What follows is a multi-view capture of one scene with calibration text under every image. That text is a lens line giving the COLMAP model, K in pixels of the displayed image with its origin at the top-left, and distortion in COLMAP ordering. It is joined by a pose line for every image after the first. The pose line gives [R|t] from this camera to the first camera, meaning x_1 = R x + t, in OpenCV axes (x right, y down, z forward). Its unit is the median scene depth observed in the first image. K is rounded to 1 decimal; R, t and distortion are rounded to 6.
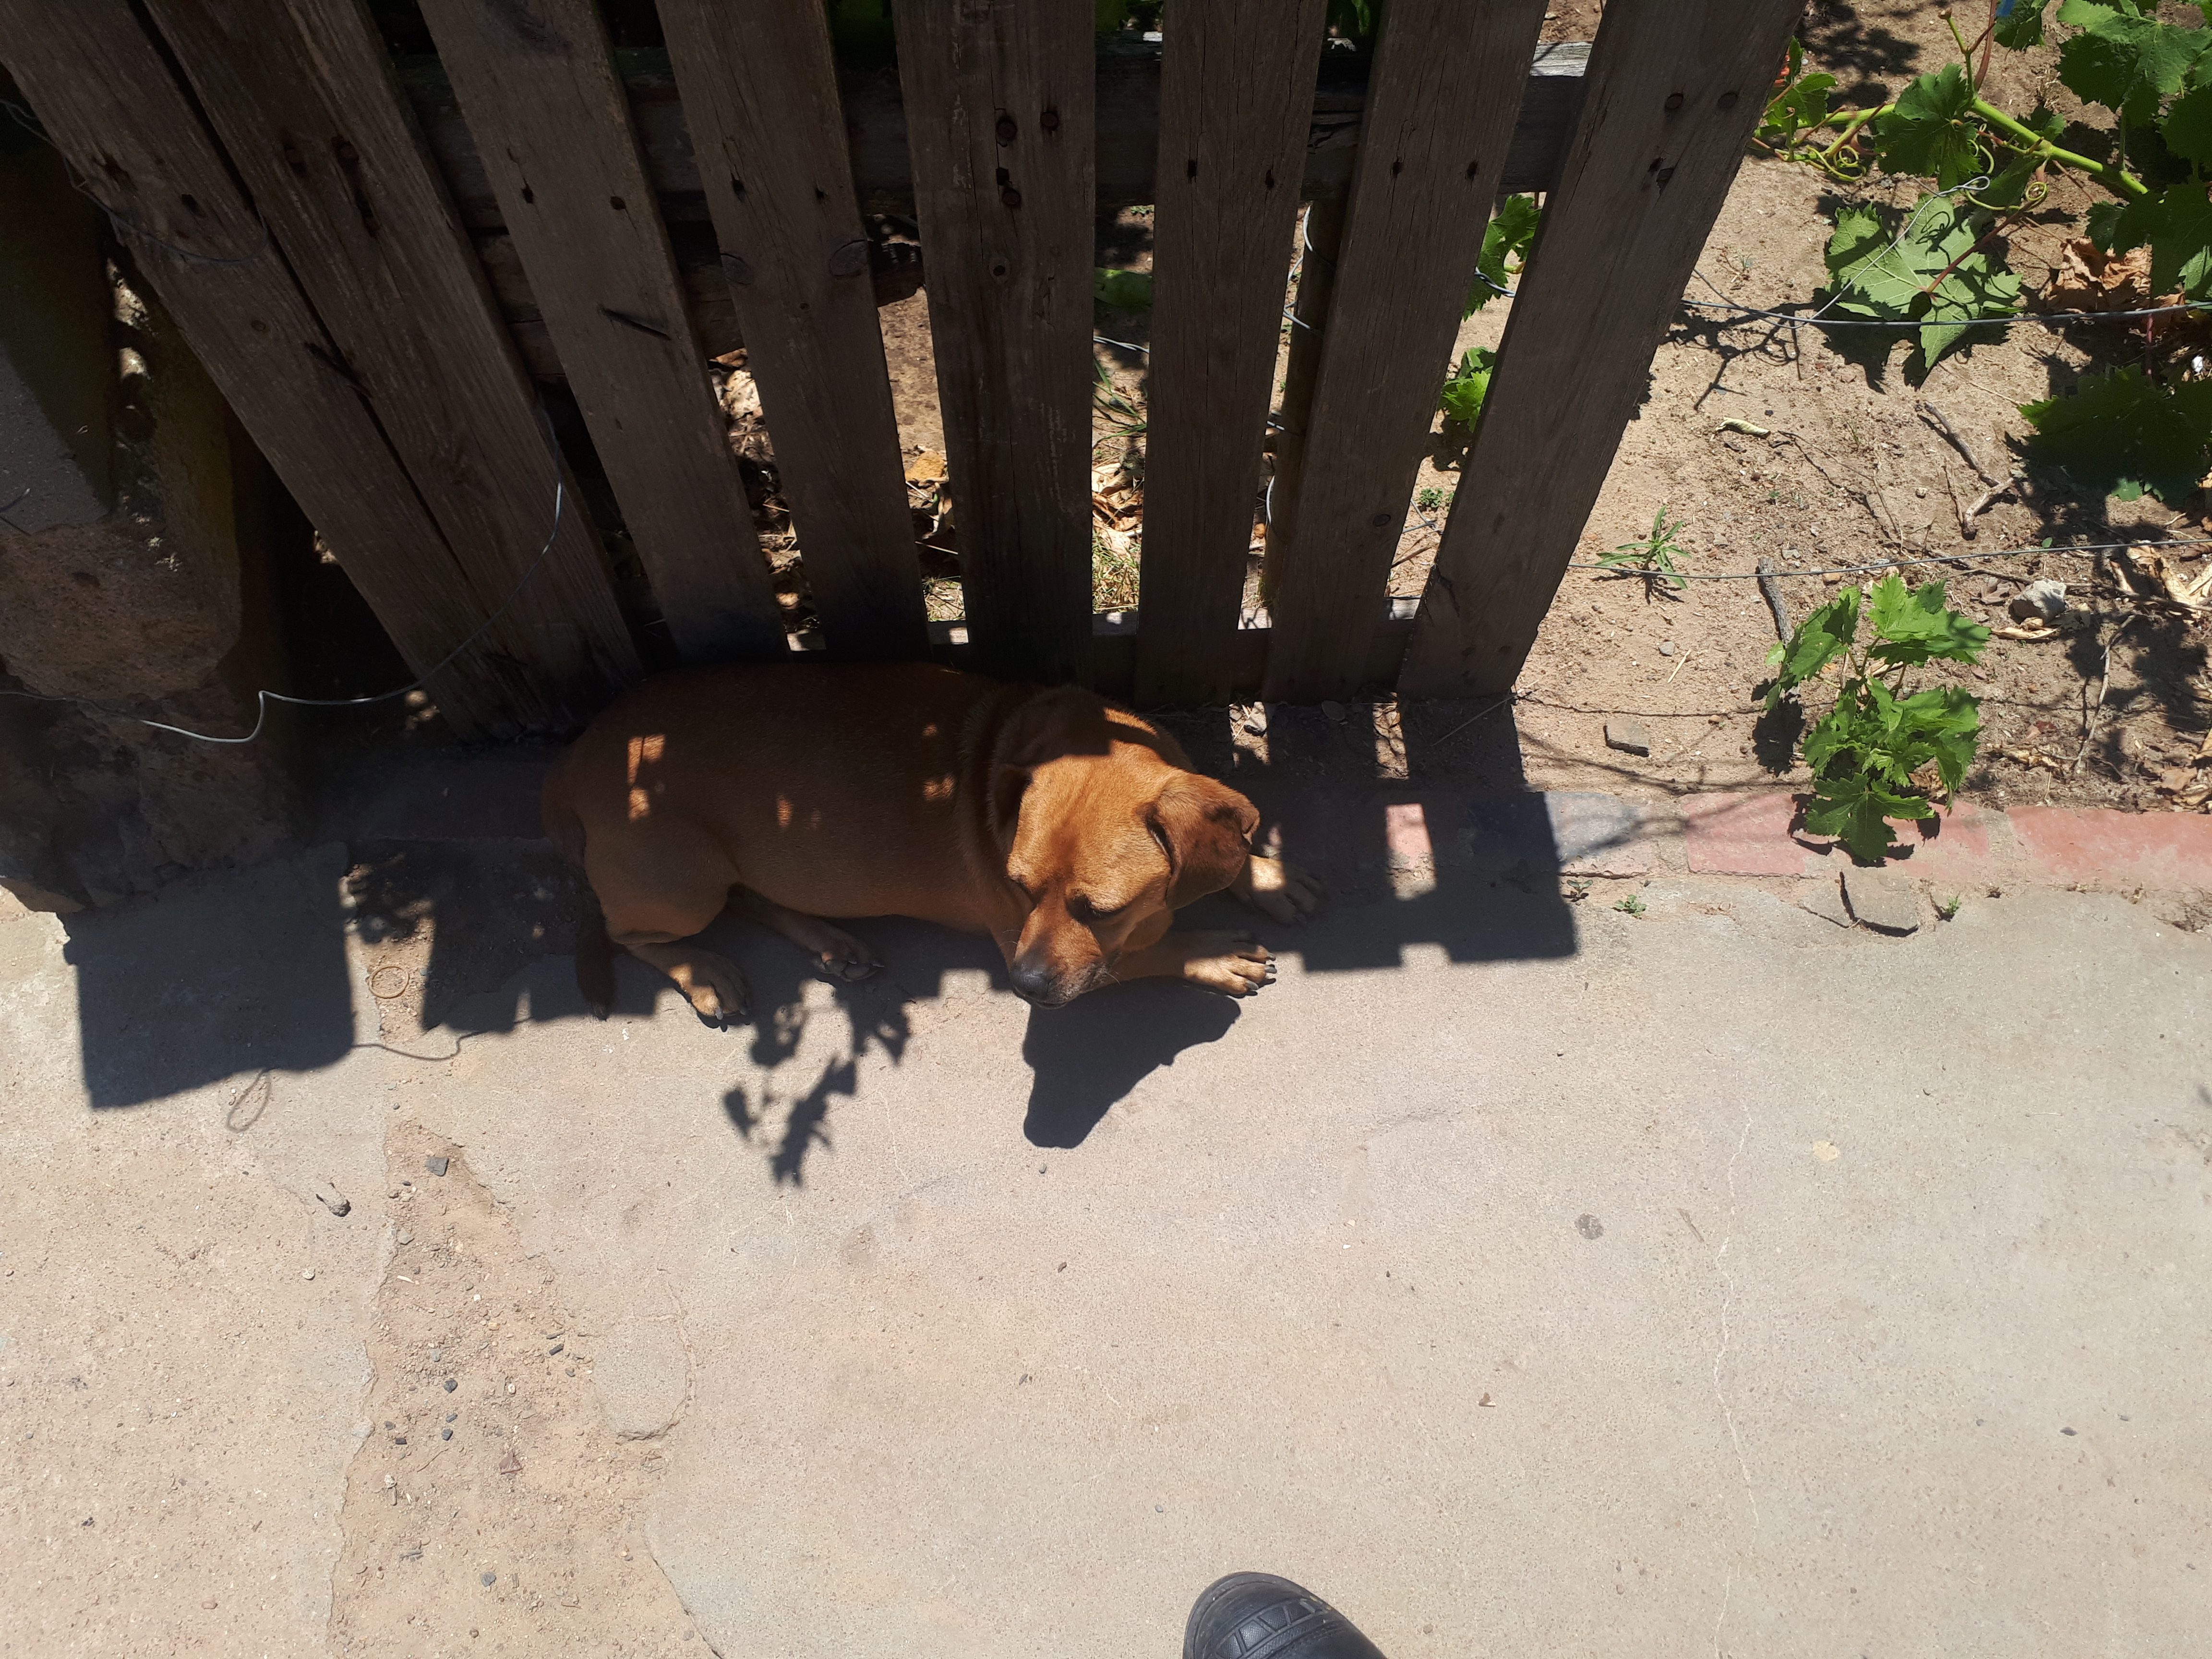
lens RADIAL K [[1781.6, 0, 1104.8], [0, 1781.6, 828.1], [0, 0, 1]] dist [0.226789, -0.574287]
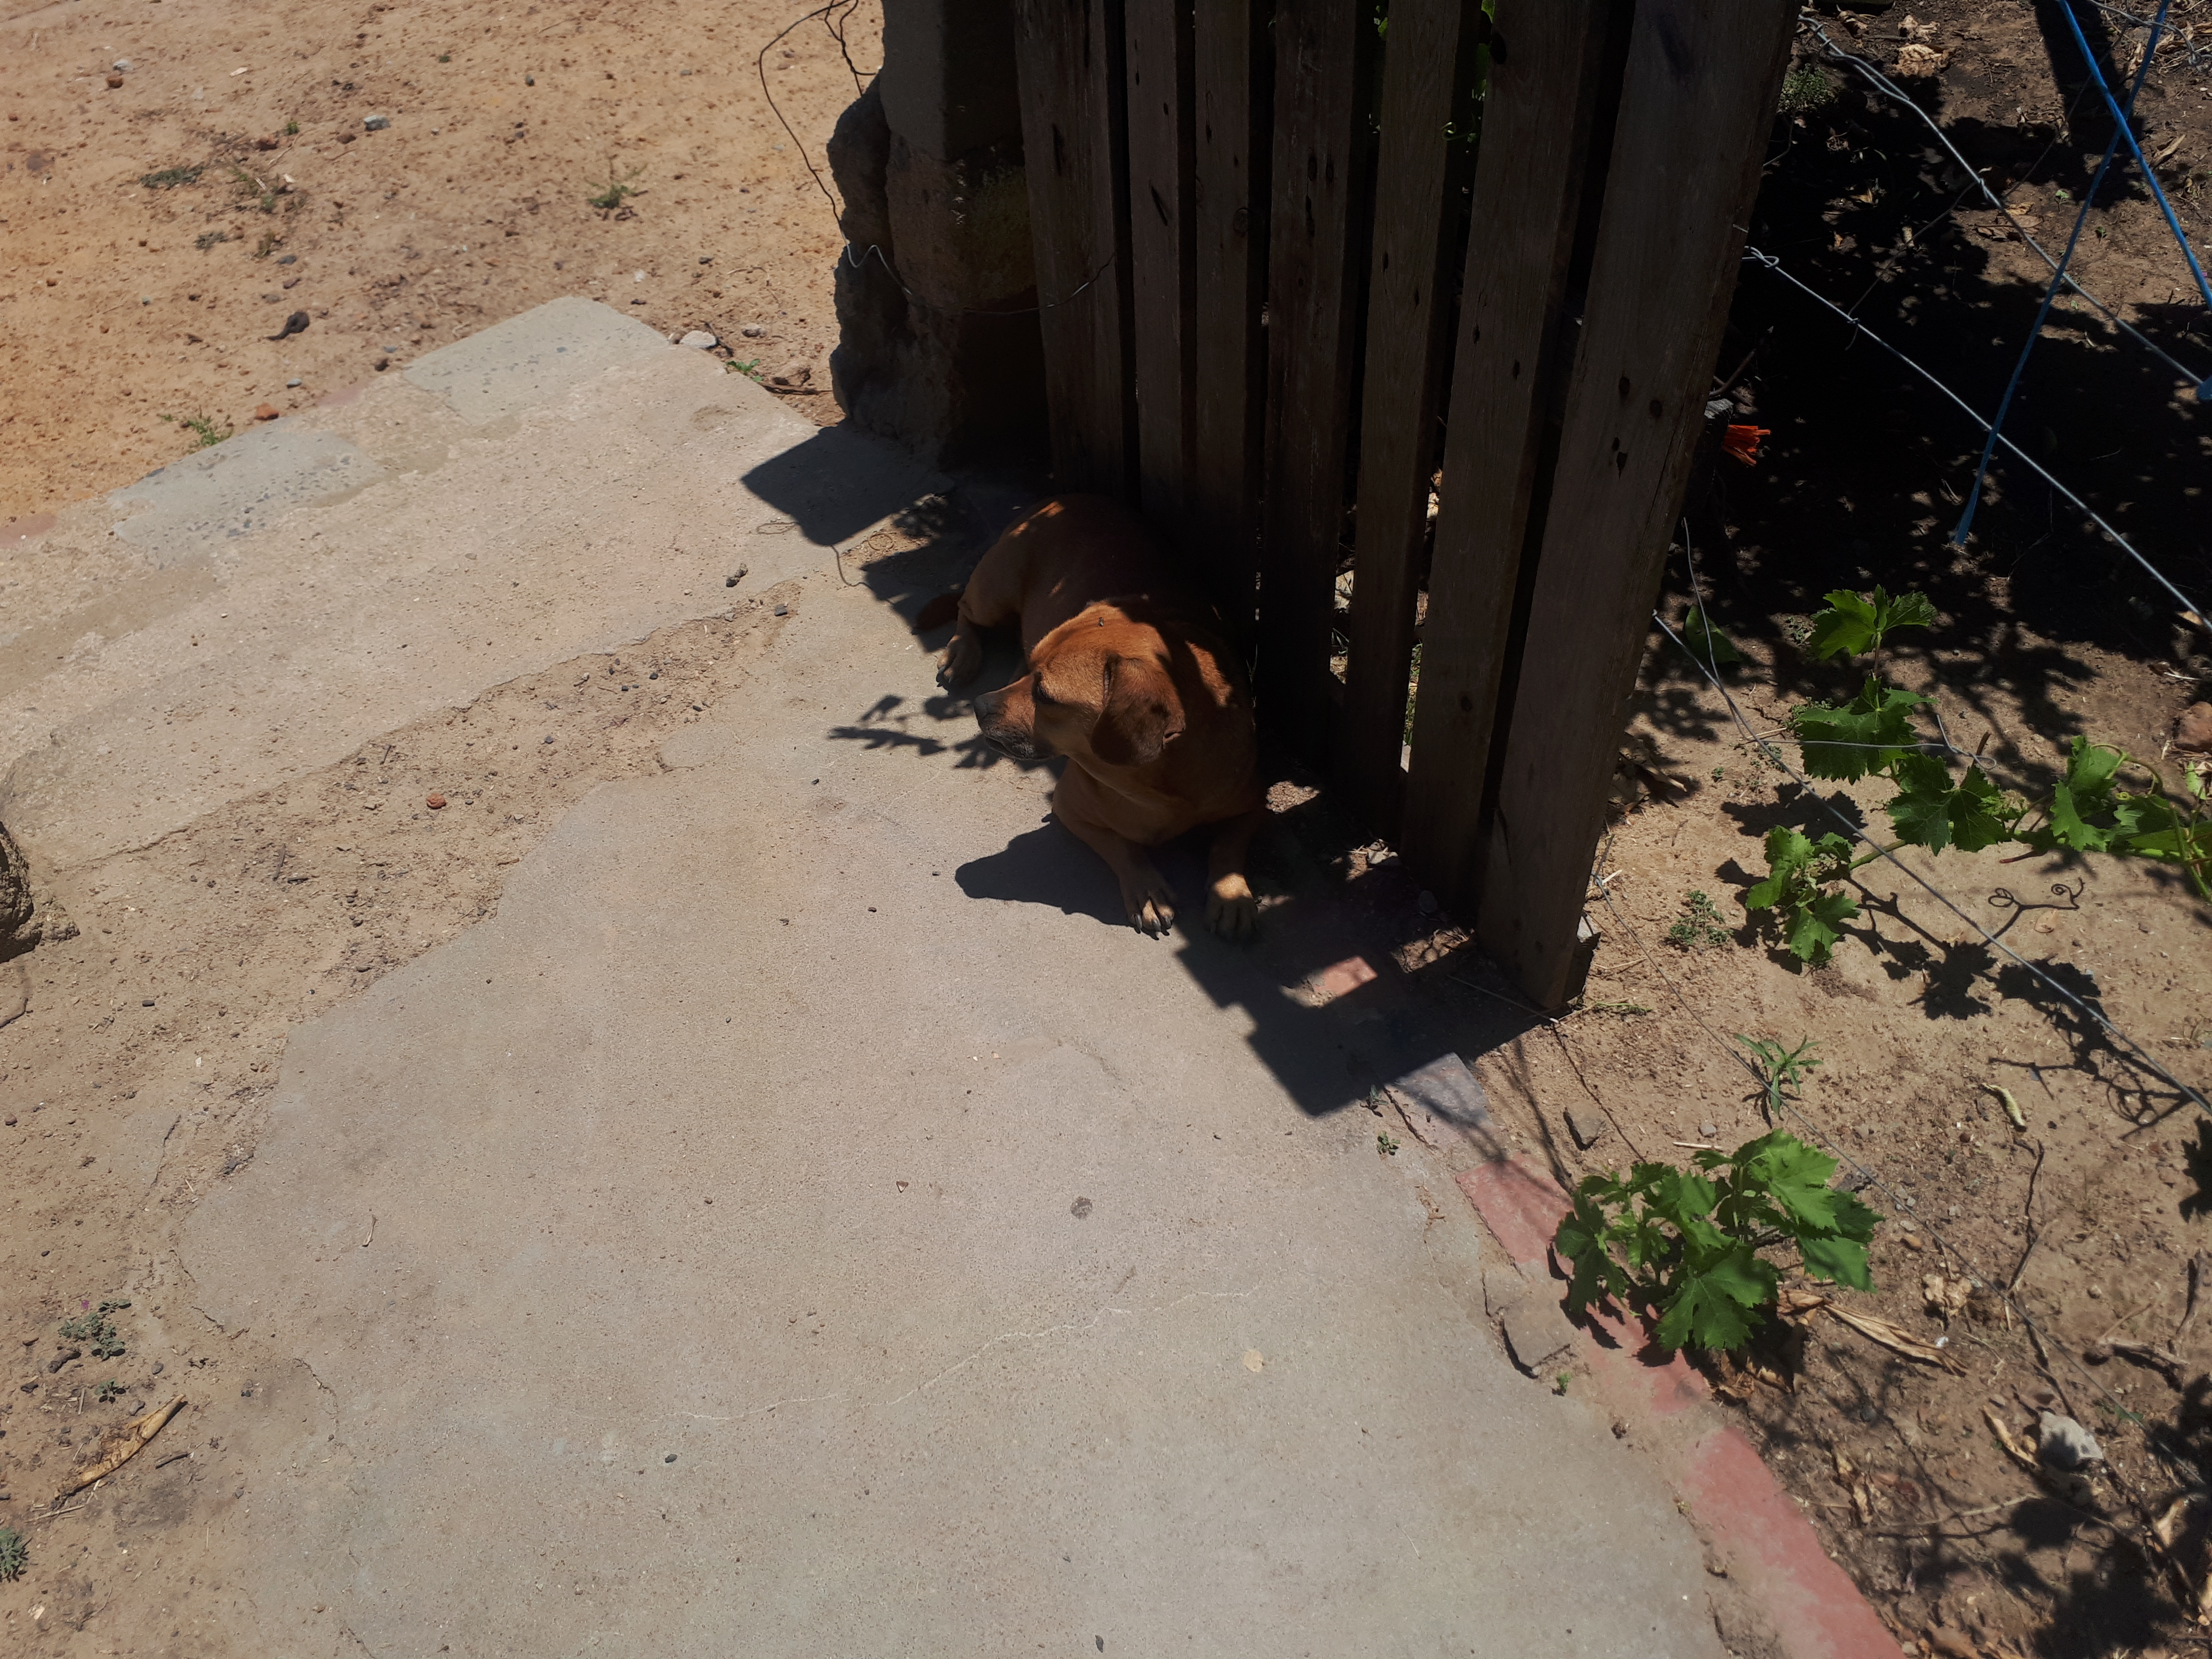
lens RADIAL K [[1761.4, 0, 1106.0], [0, 1761.4, 829.5], [0, 0, 1]] dist [0.077302, -0.103343]
pose [[0.462644, 0.646205, -0.606943, 0.713067], [-0.777909, 0.624274, 0.071693, -0.017482], [0.425227, 0.438978, 0.791505, 0.023821]]
